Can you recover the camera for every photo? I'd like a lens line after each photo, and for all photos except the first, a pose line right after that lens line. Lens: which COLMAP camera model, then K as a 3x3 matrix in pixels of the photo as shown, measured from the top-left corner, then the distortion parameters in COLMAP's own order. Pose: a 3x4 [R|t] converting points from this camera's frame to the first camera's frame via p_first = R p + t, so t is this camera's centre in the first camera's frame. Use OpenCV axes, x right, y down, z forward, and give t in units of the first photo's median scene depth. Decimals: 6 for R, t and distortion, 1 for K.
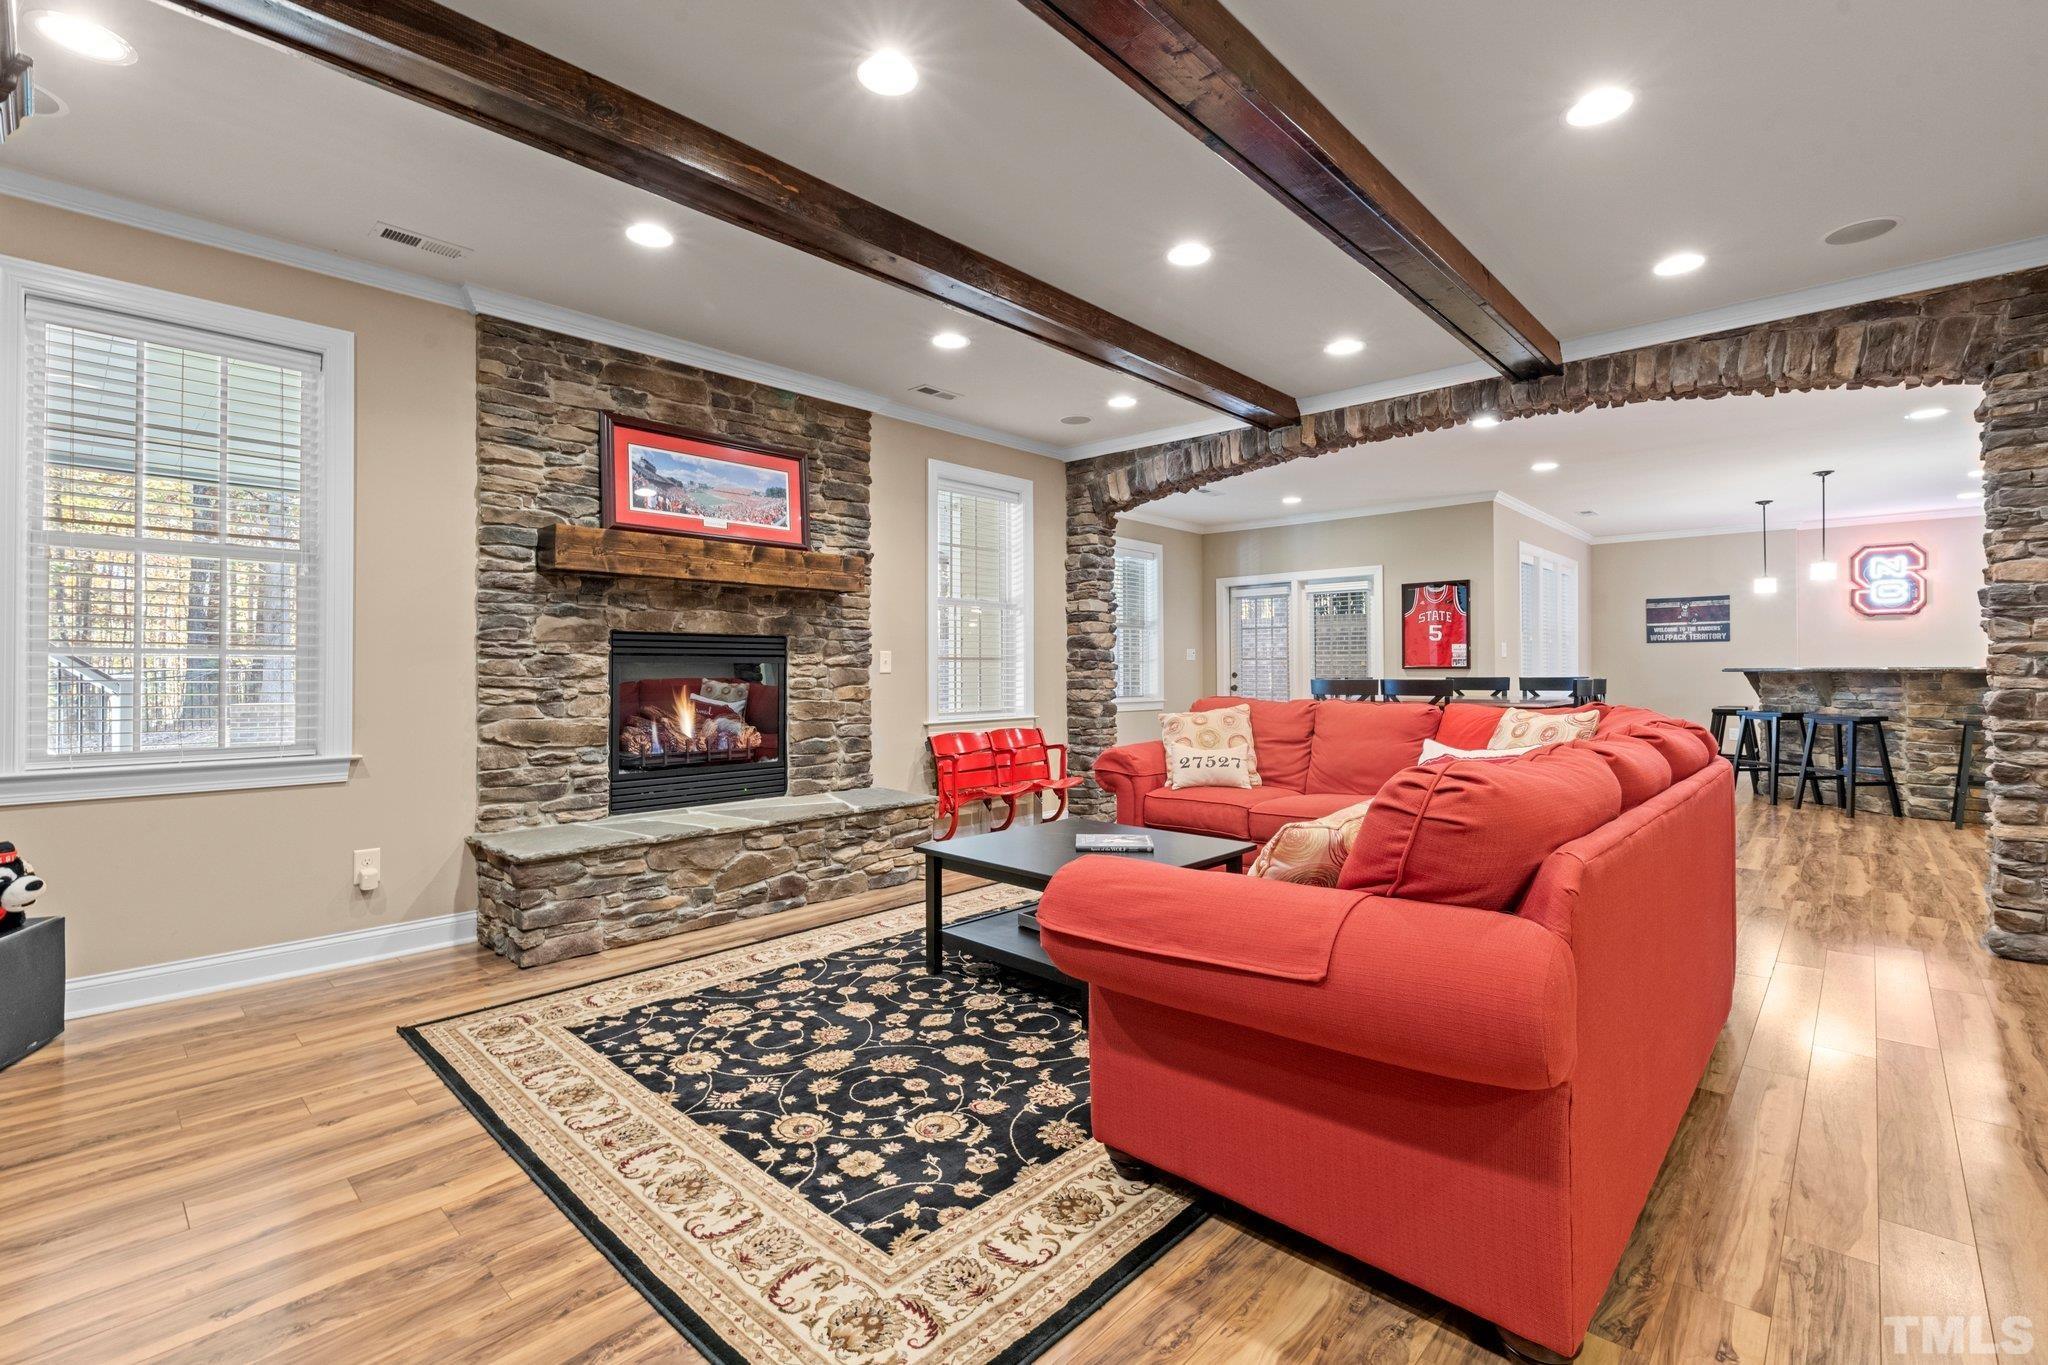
lens RADIAL K [[895.5, 0, 1012.2], [0, 895.5, 663.8], [0, 0, 1]] dist [-0.014425, -0.005070]
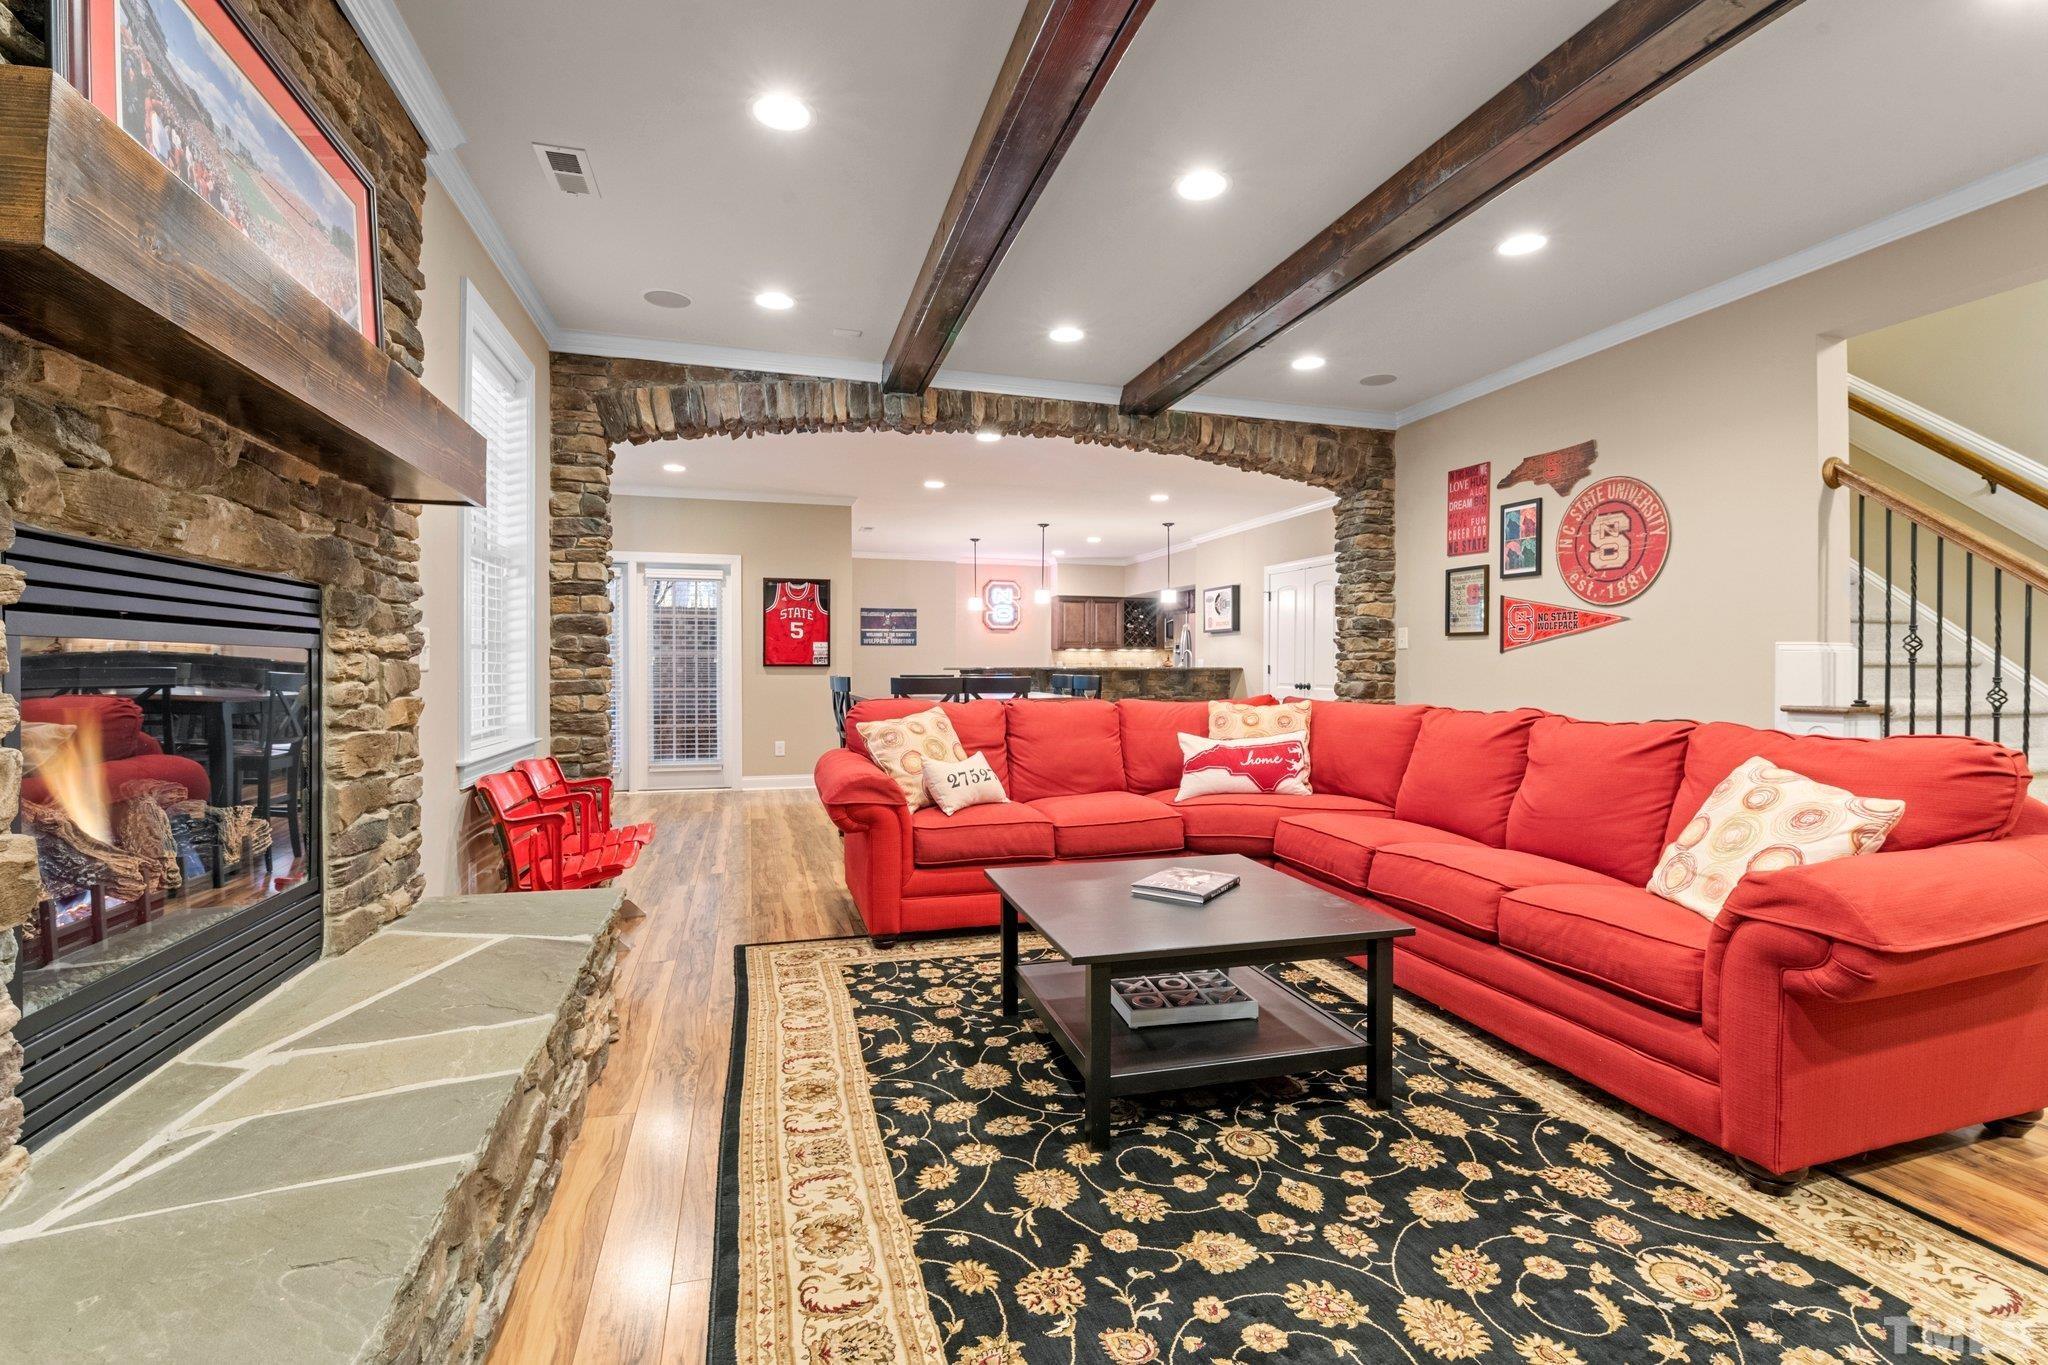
lens RADIAL K [[895.5, 0, 1018.8], [0, 895.5, 672.3], [0, 0, 1]] dist [-0.014425, -0.005070]
pose [[0.506925, -0.000753, 0.861990, -0.577810], [-0.010014, 0.999927, 0.006762, 0.006066], [-0.861932, -0.012060, 0.506880, 0.645928]]
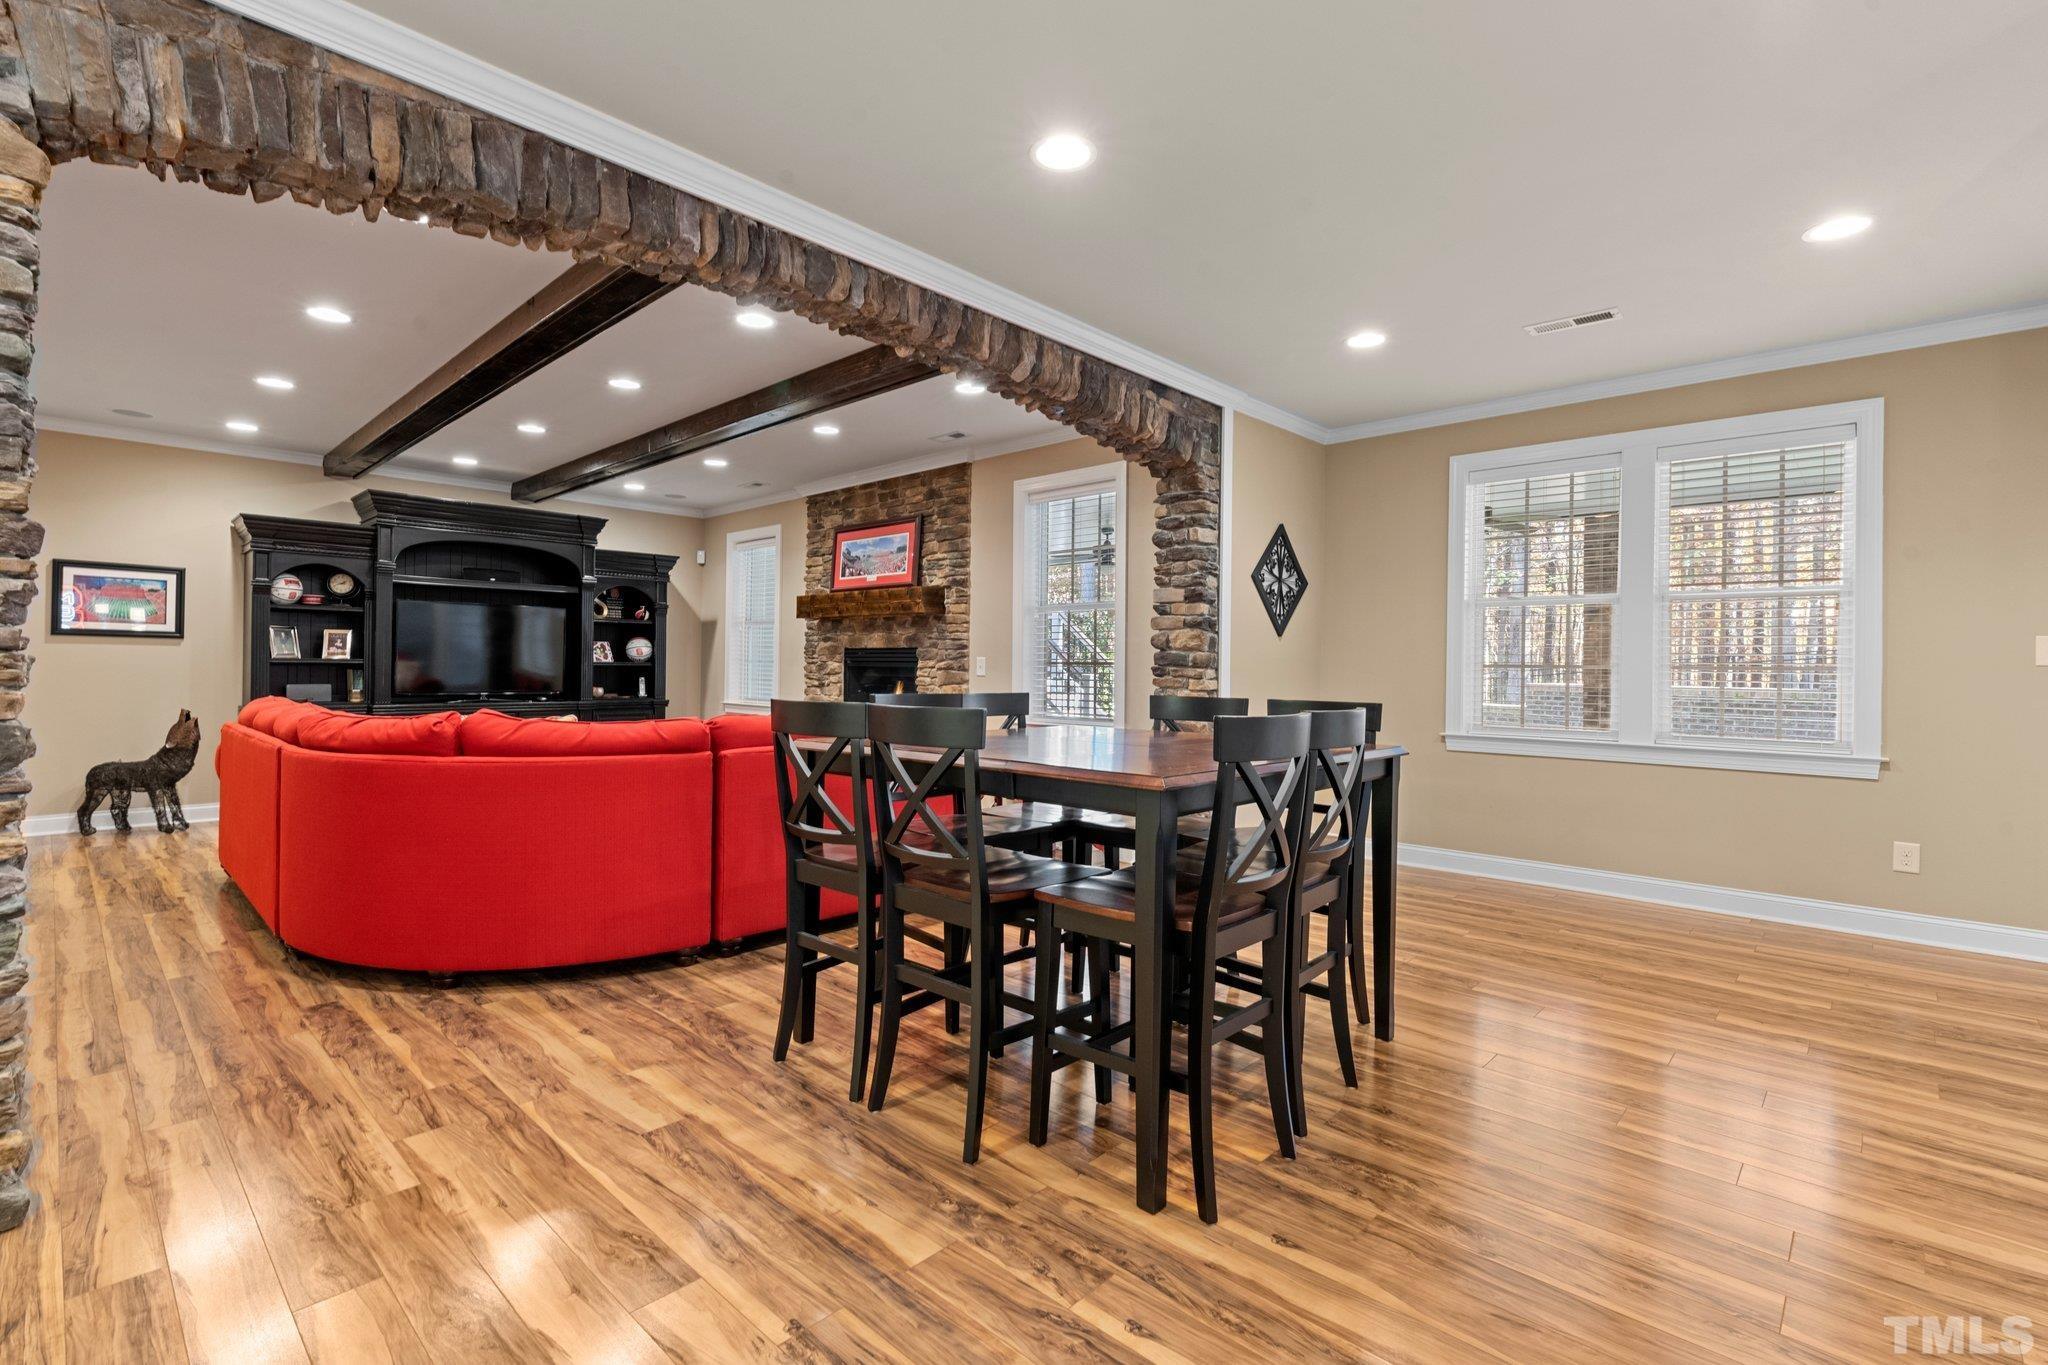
lens RADIAL K [[895.5, 0, 992.2], [0, 895.5, 666.8], [0, 0, 1]] dist [-0.014425, -0.005070]
pose [[-0.002487, 0.001987, -0.999995, 1.628858], [-0.008047, 0.999966, 0.002007, -0.007449], [0.999965, 0.008052, -0.002471, 1.589737]]
